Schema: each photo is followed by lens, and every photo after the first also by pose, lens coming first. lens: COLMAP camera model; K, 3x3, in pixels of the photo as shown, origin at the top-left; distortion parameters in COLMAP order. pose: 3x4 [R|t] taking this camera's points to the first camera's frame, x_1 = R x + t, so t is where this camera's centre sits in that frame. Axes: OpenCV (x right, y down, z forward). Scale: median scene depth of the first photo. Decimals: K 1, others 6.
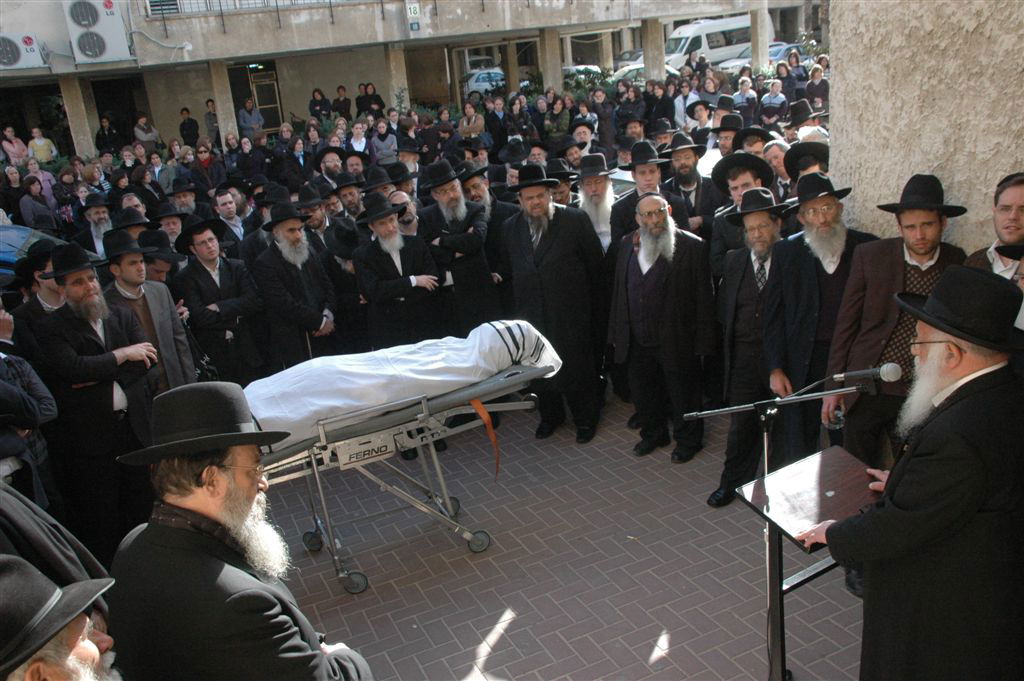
lens RADIAL K [[933.1, 0, 509.7], [0, 933.1, 364.8], [0, 0, 1]] dist [-0.160412, 0.271412]
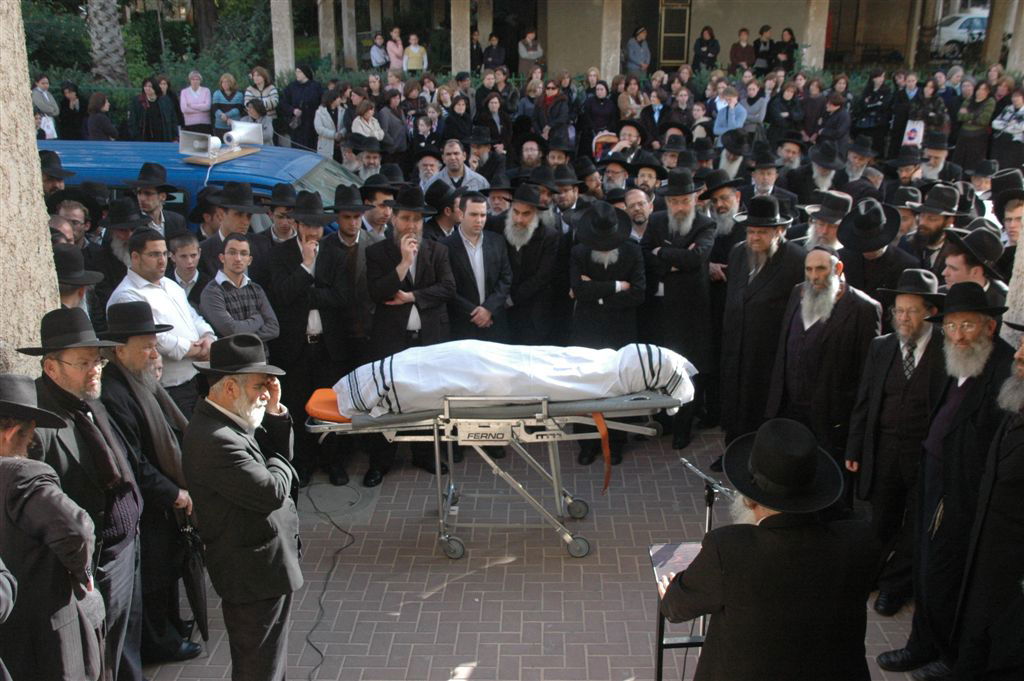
lens RADIAL K [[1139.1, 0, 512.0], [0, 1139.1, 340.5], [0, 0, 1]] dist [-0.080167, 0.271130]
pose [[0.896208, 0.228016, -0.380552, 0.330174], [-0.225082, 0.972905, 0.052865, -0.084430], [0.382295, 0.038277, 0.923247, -0.208238]]
